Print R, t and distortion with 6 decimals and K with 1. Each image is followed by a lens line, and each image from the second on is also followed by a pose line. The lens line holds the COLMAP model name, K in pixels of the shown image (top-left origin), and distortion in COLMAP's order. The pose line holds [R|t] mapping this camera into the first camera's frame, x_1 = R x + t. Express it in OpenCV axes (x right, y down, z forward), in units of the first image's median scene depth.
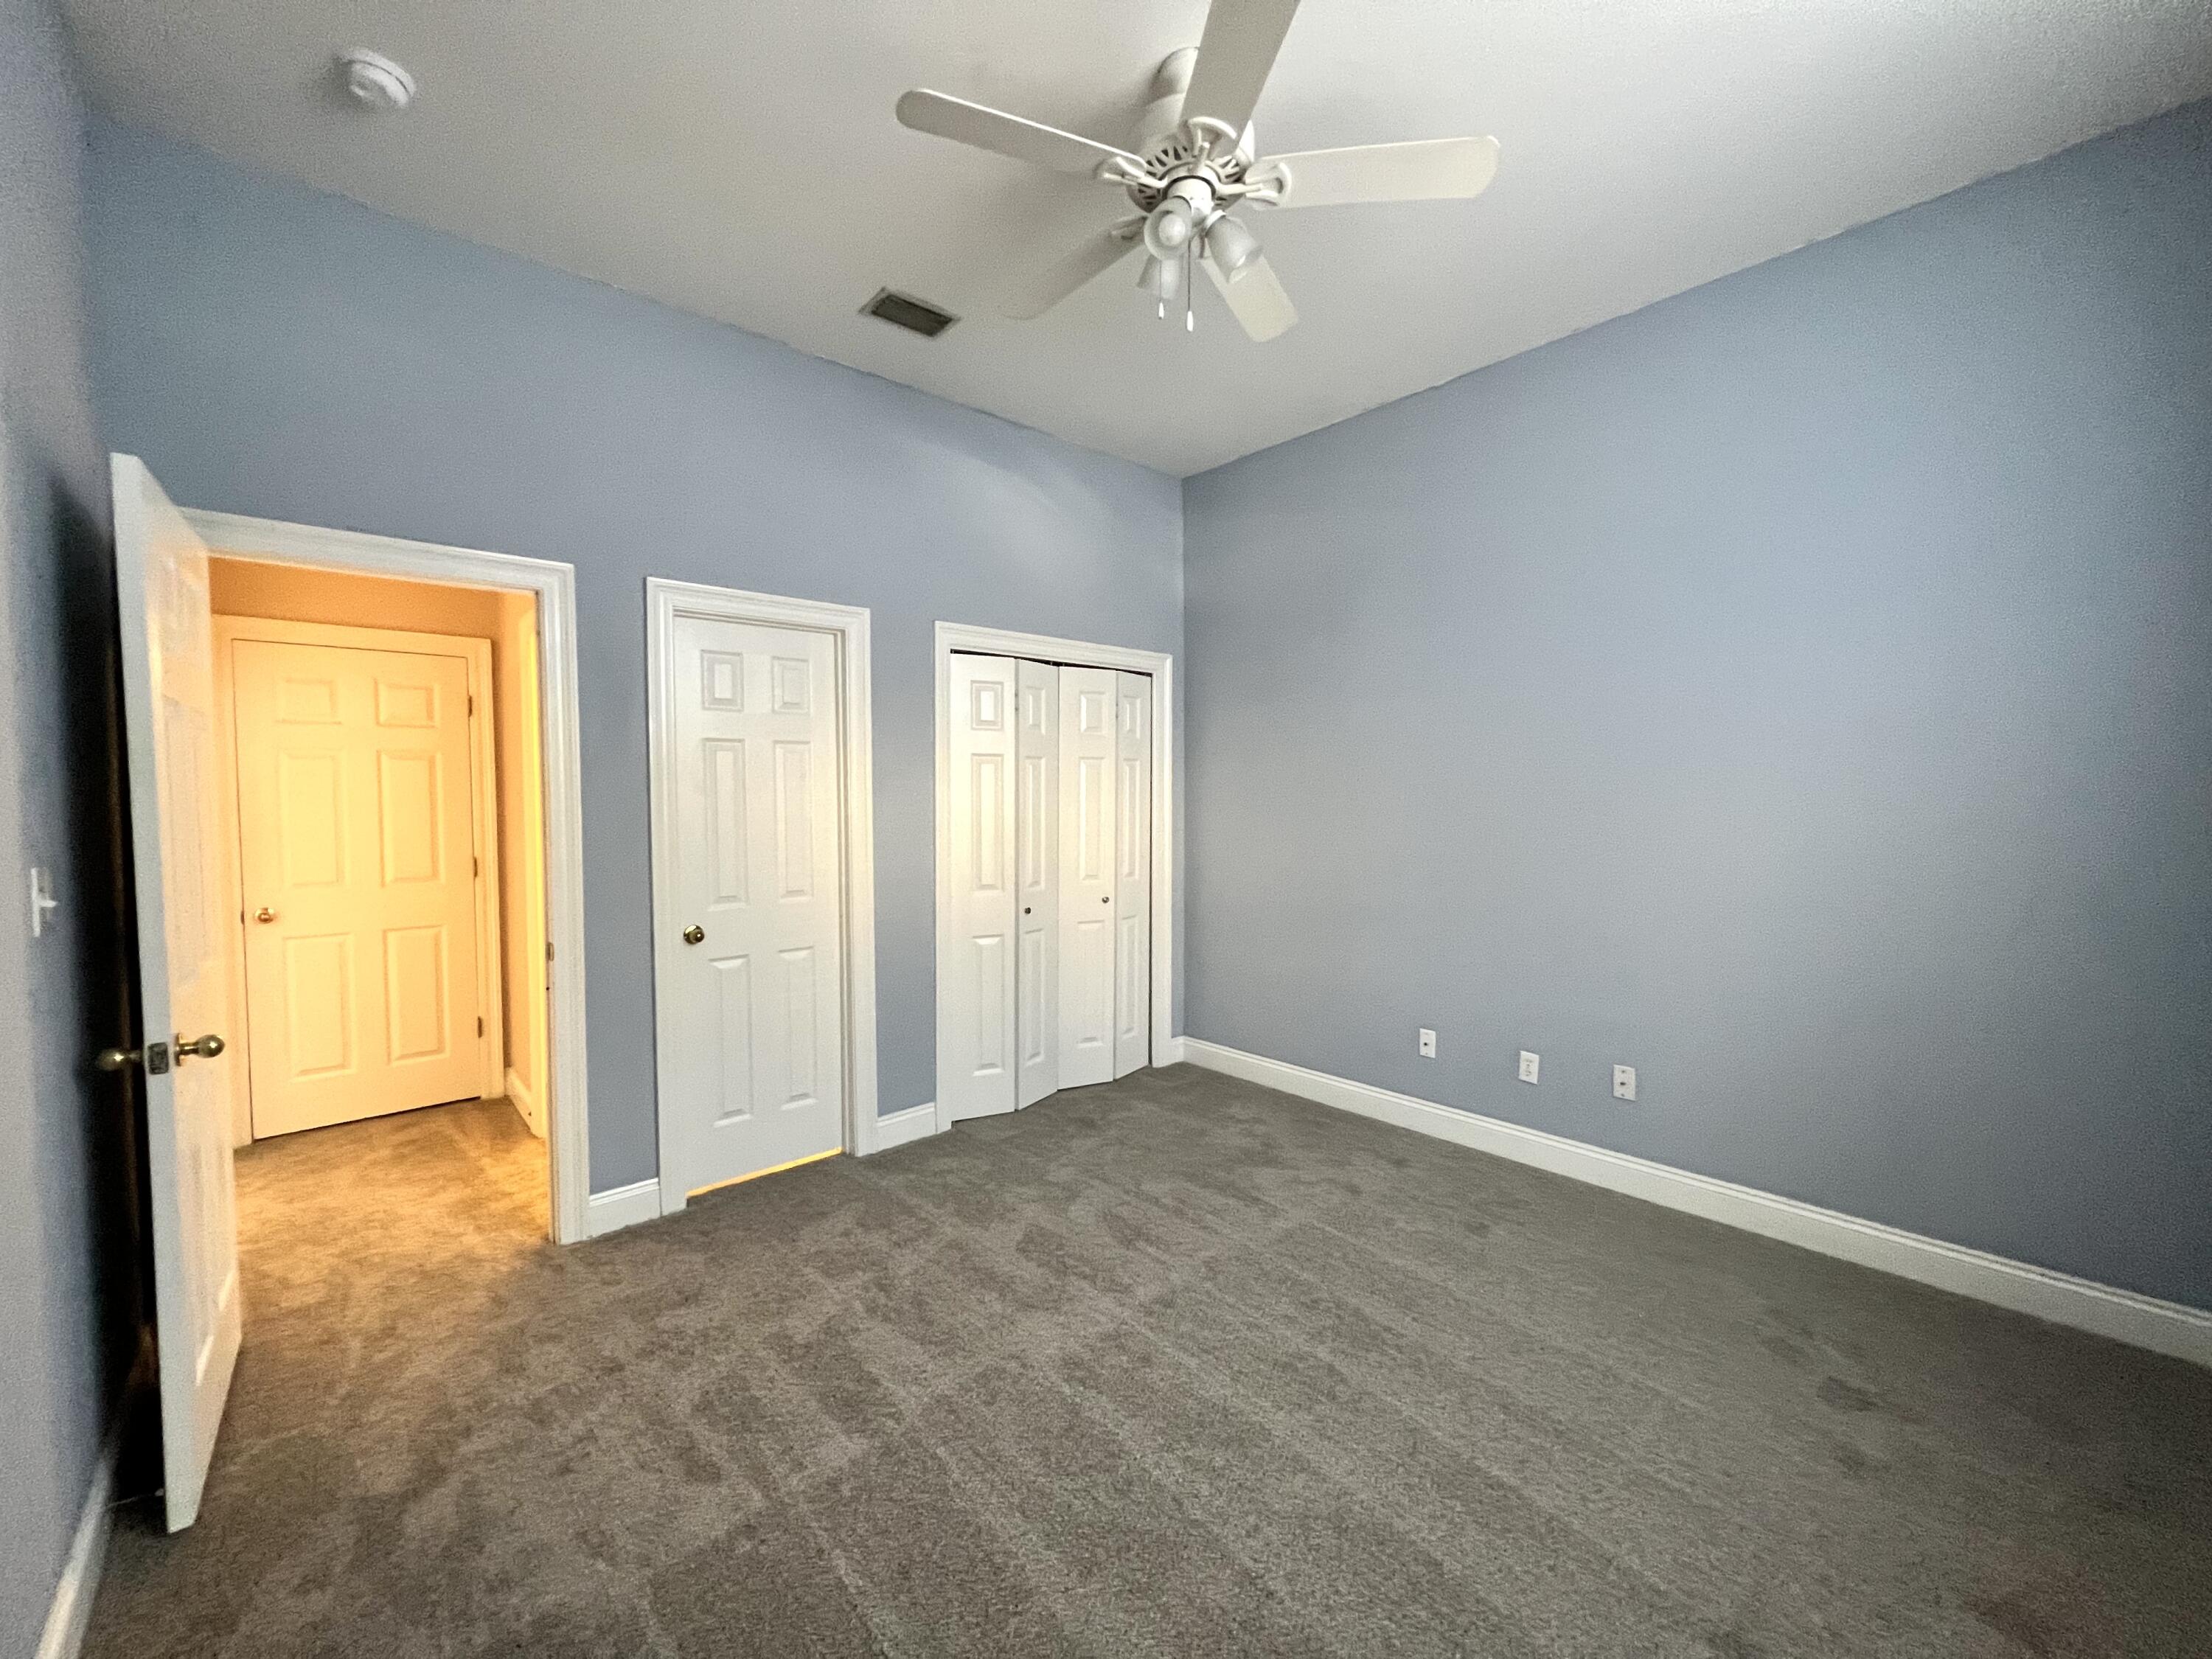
lens RADIAL K [[883.6, 0, 1113.4], [0, 883.6, 827.3], [0, 0, 1]] dist [-0.001969, 0.000565]
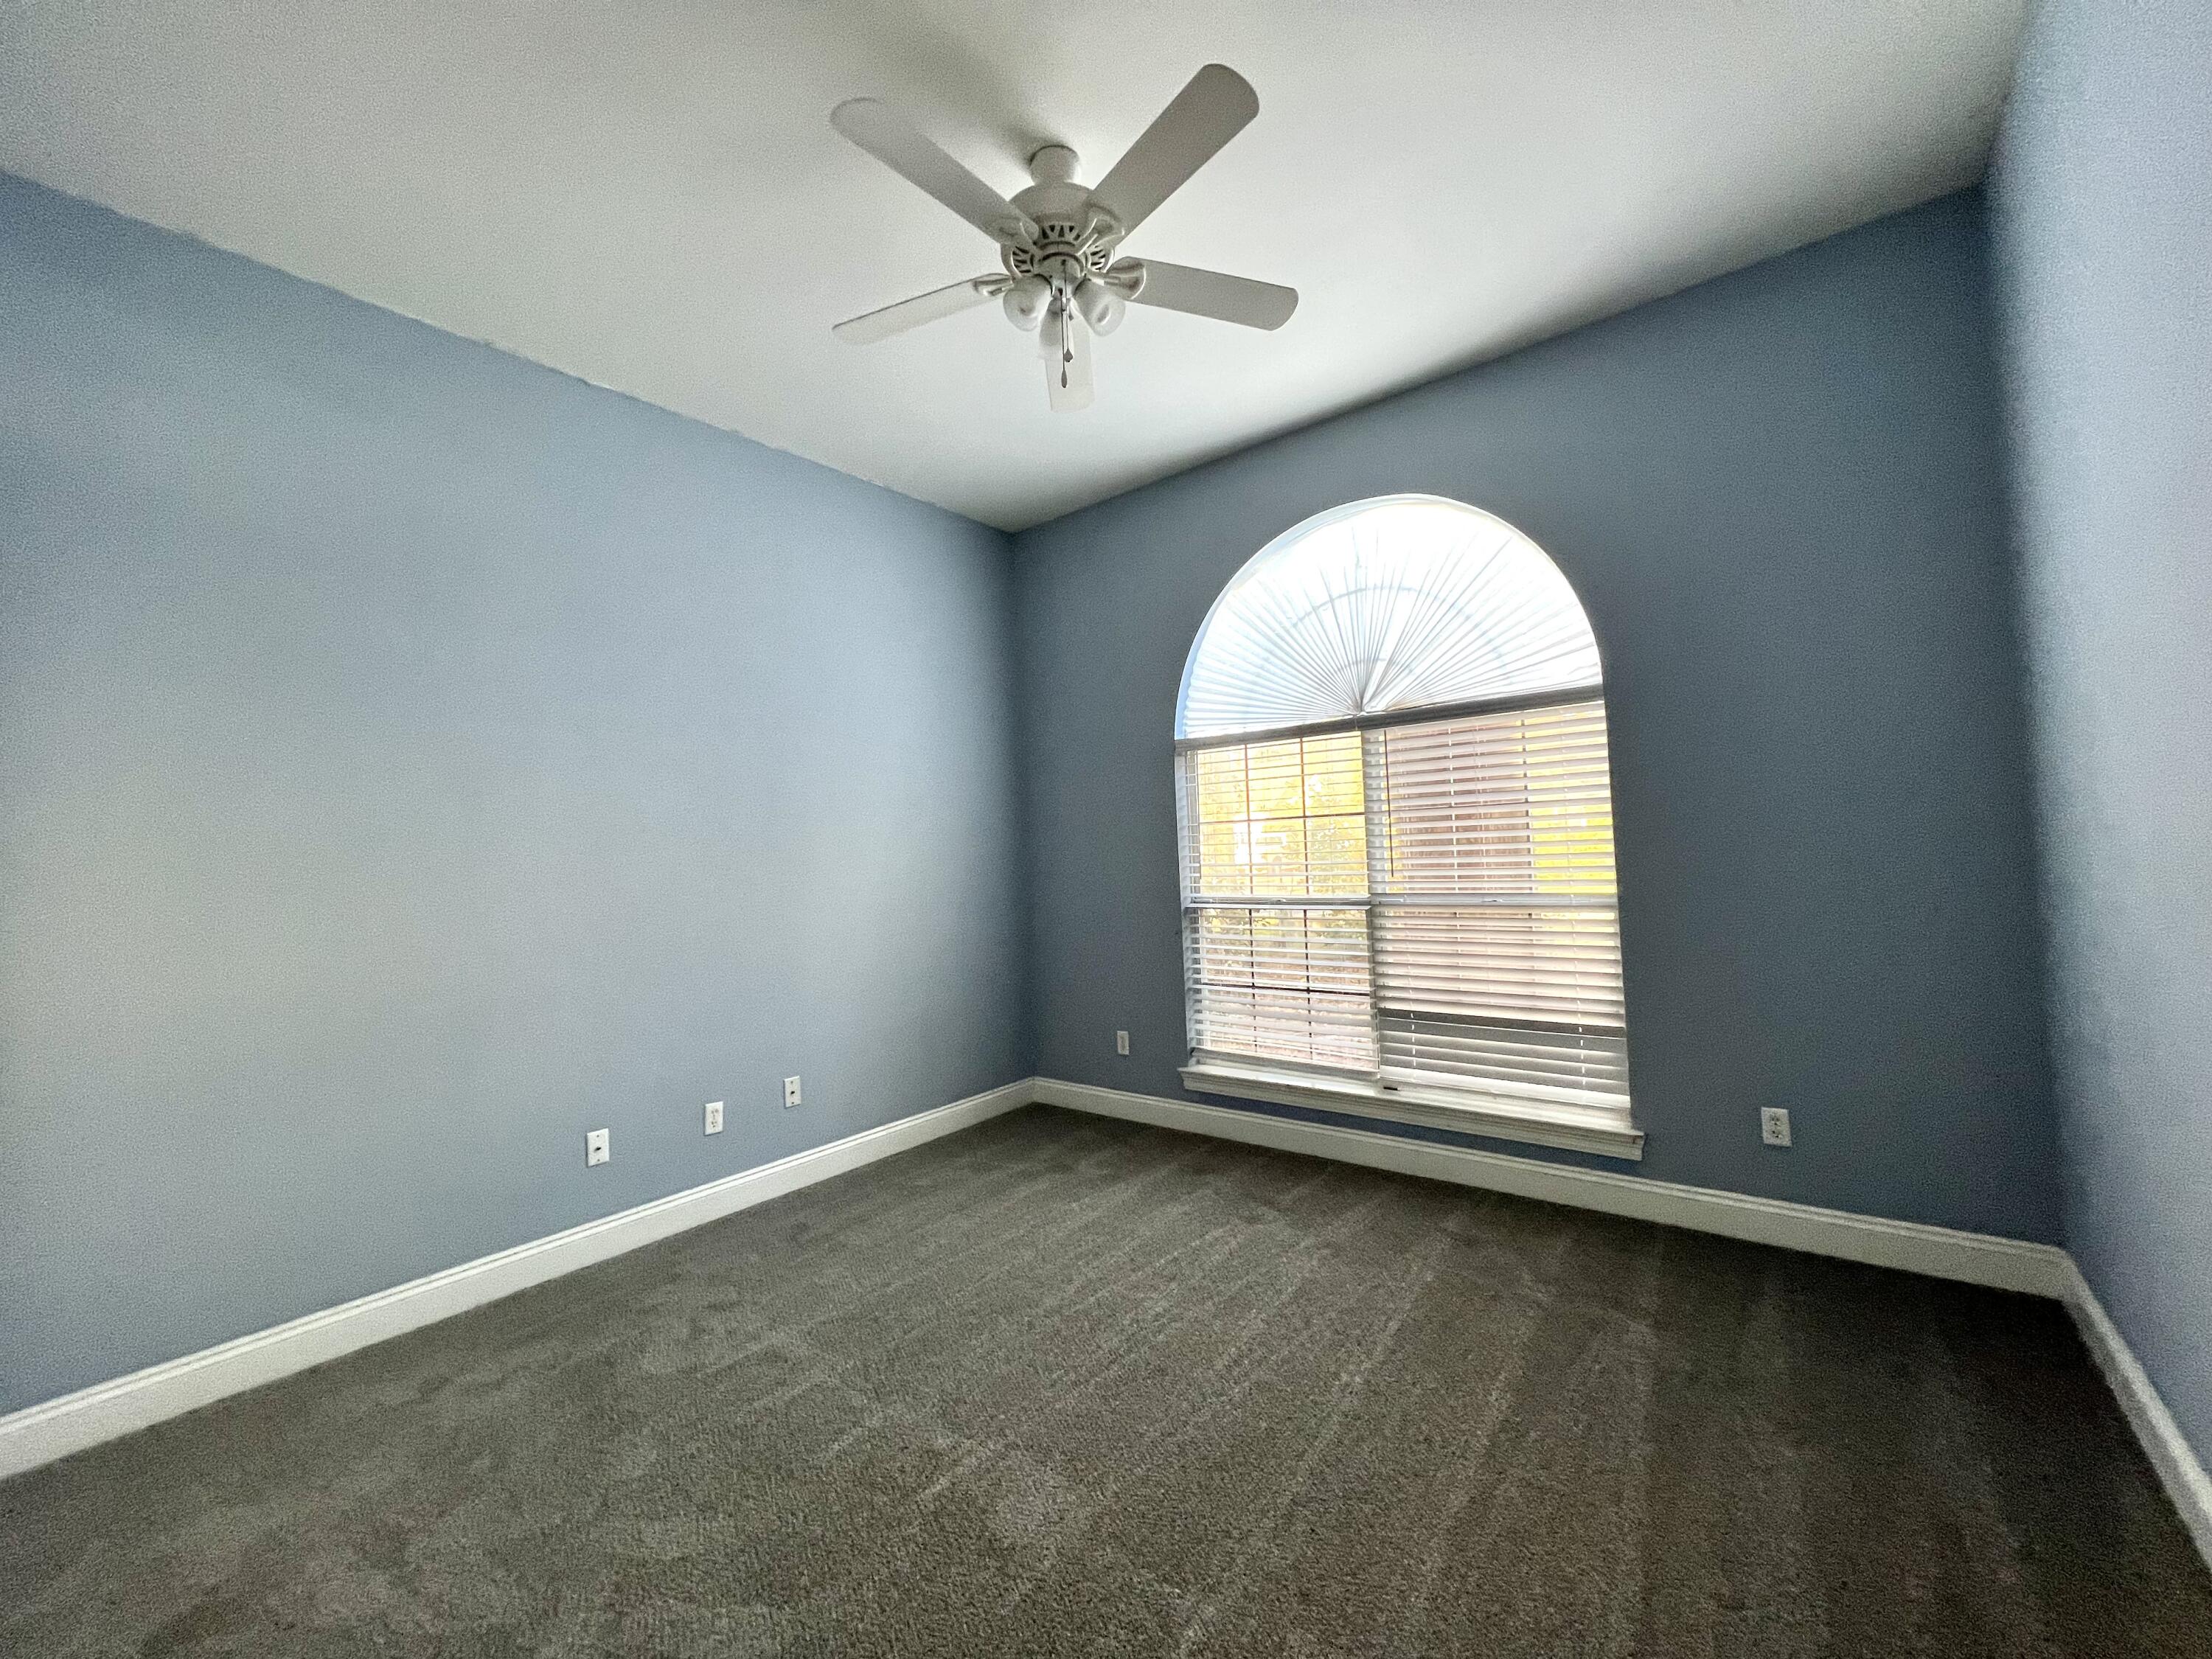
lens RADIAL K [[883.6, 0, 1111.0], [0, 883.6, 827.2], [0, 0, 1]] dist [-0.001969, 0.000565]
pose [[-0.173146, 0.037006, 0.984201, -0.597140], [0.075353, 0.996863, -0.024226, 0.002027], [-0.982009, 0.069968, -0.175391, 0.705910]]
